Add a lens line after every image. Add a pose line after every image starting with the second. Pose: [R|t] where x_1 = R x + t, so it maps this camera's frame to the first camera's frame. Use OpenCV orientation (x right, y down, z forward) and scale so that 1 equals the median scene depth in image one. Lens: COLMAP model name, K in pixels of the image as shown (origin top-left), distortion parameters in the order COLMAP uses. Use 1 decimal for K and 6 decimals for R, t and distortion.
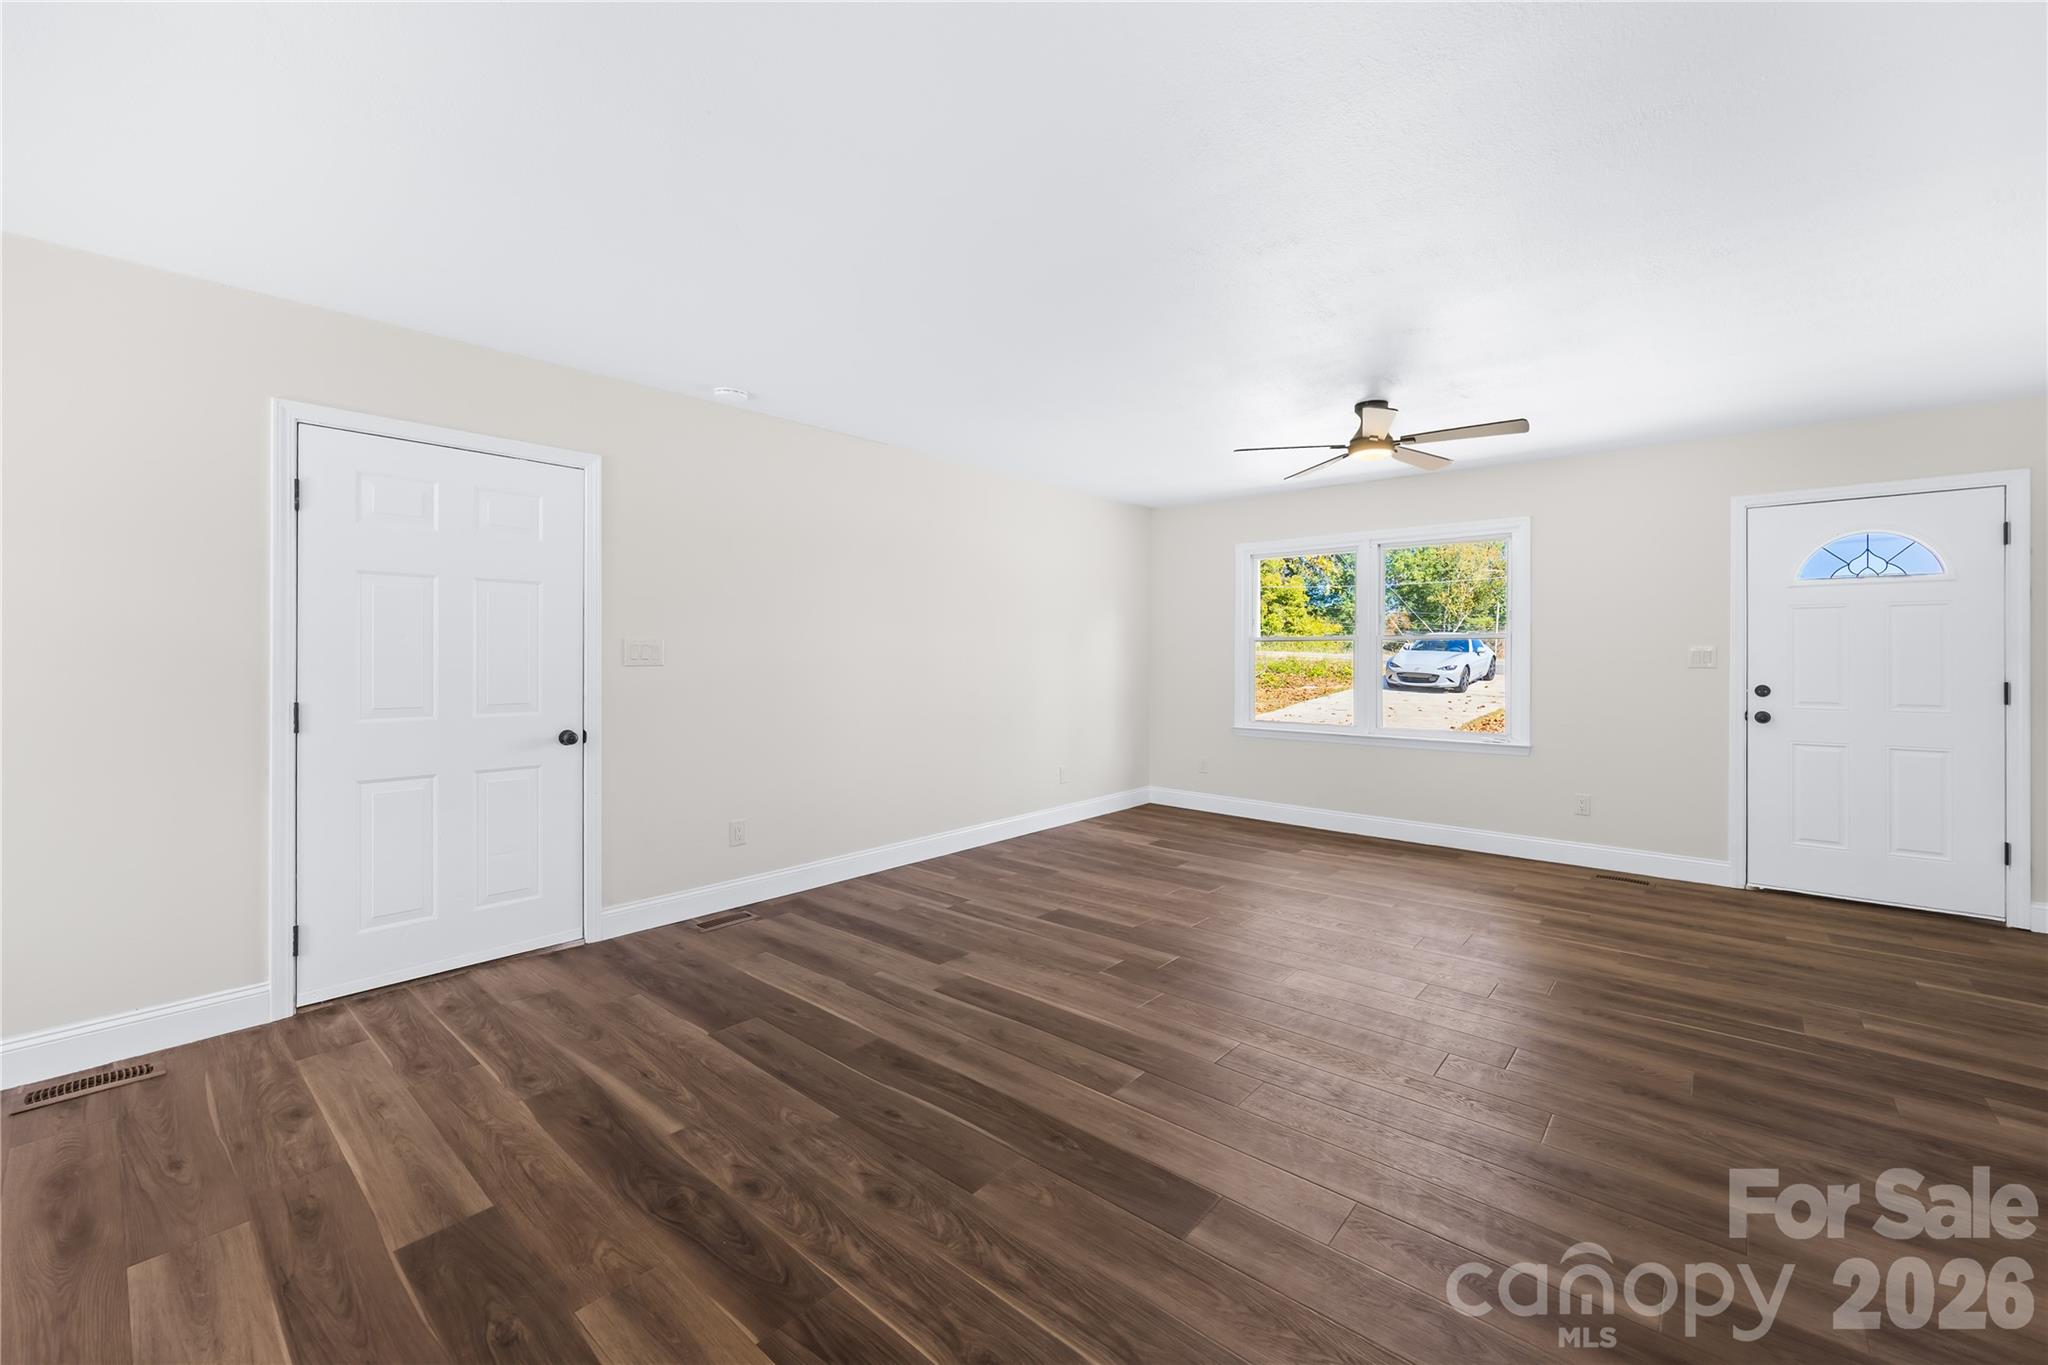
lens RADIAL K [[796.8, 0, 1059.8], [0, 796.8, 665.5], [0, 0, 1]] dist [-0.002143, 0.000257]
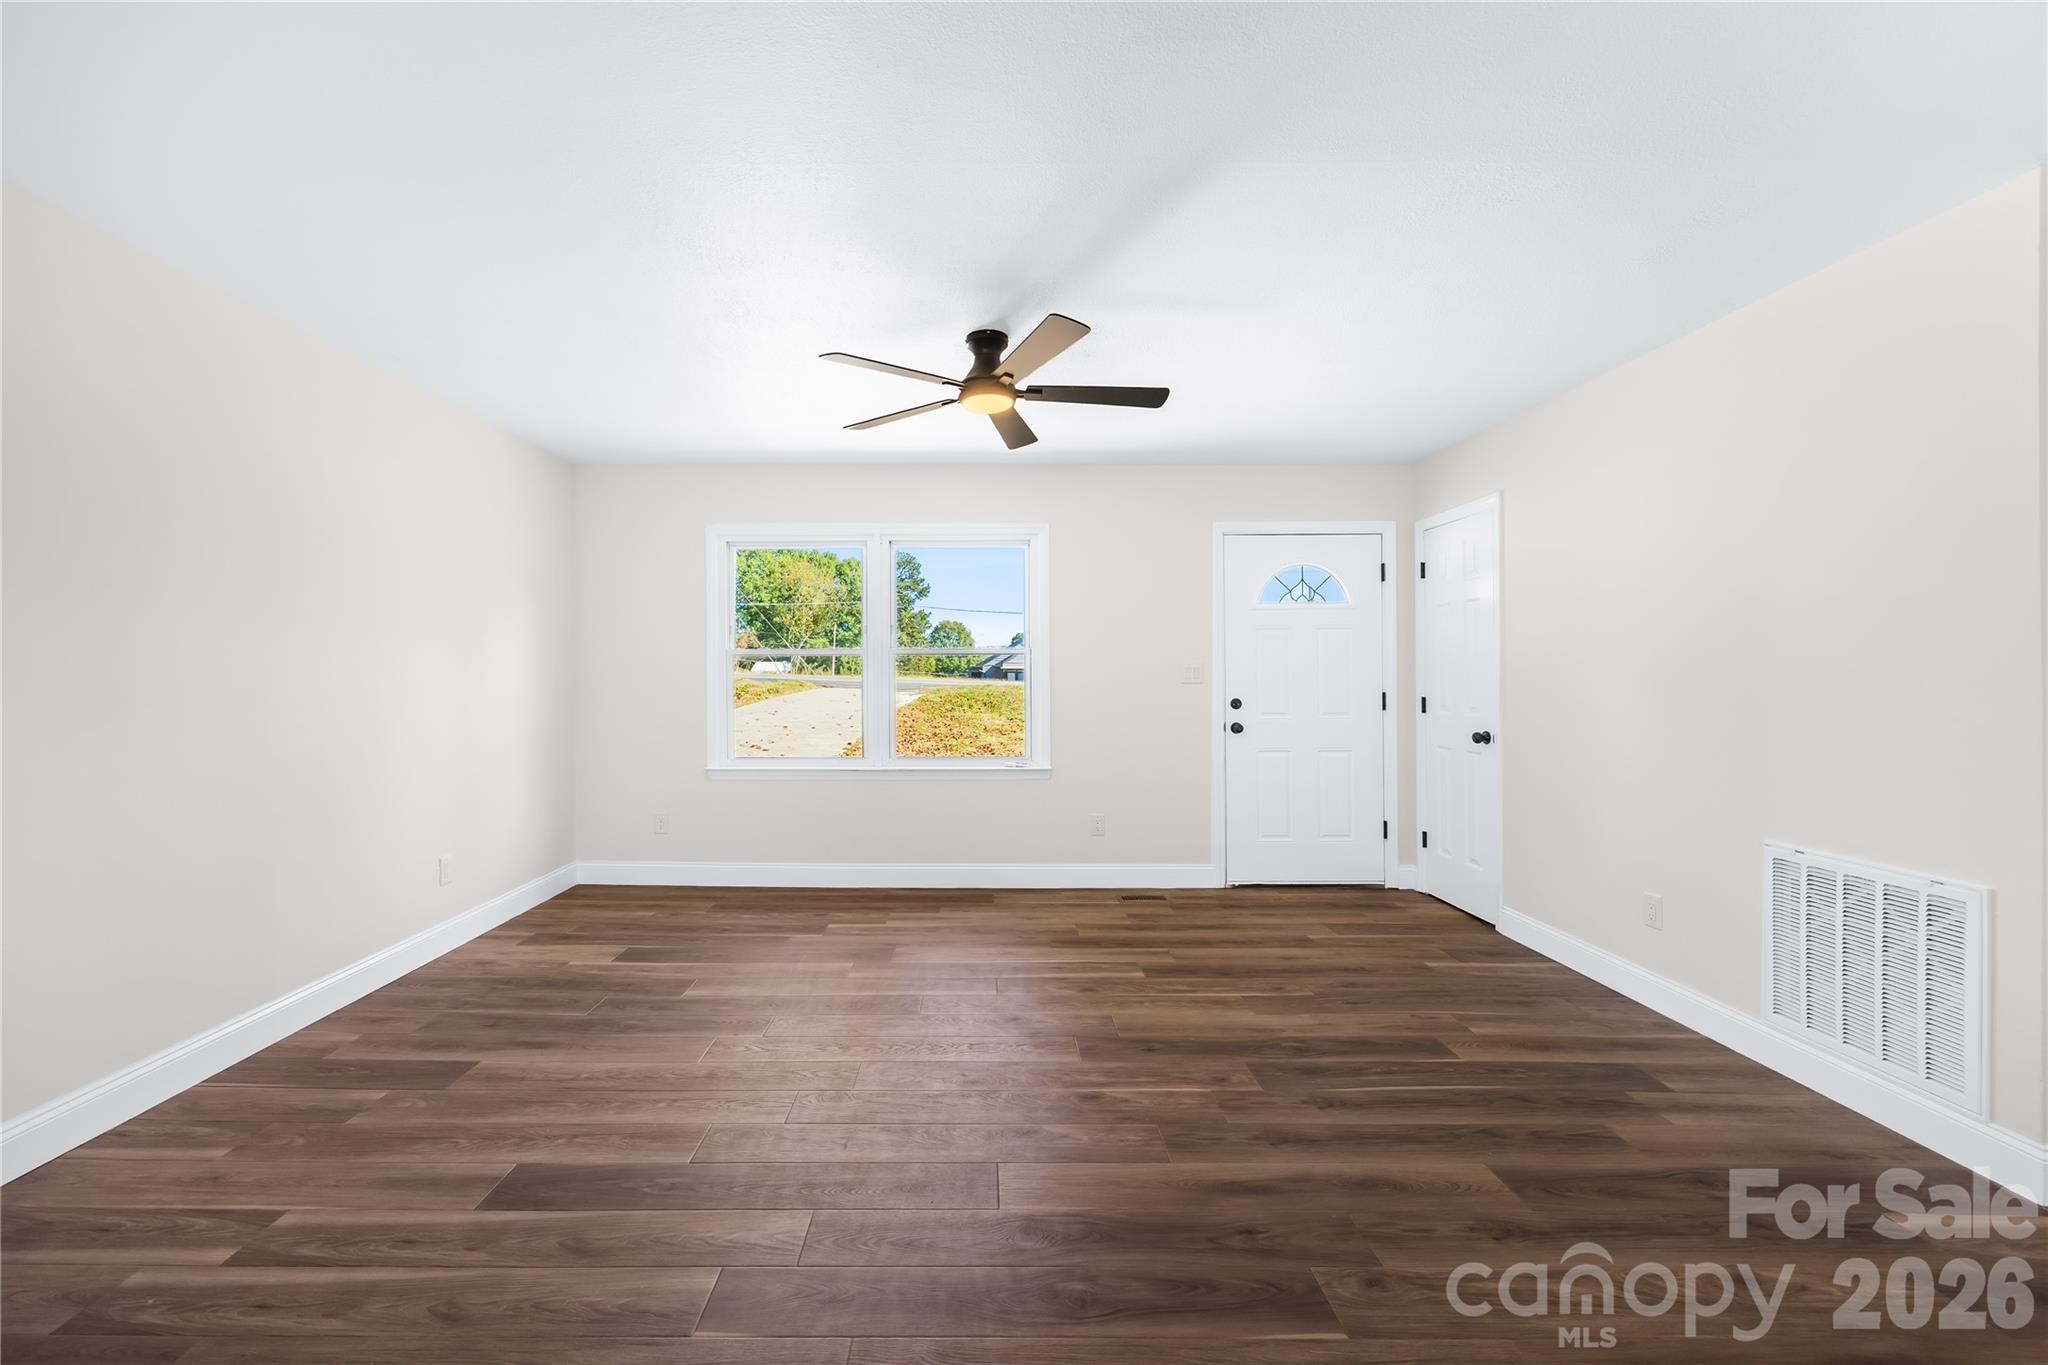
lens RADIAL K [[839.6, 0, 1024.0], [0, 839.6, 682.5], [0, 0, 1]] dist [-0.007641, -0.000348]
pose [[0.780164, -0.009564, 0.625502, -0.068533], [0.010974, 0.999939, 0.001602, -0.002502], [-0.625479, 0.005614, 0.780221, 0.320415]]
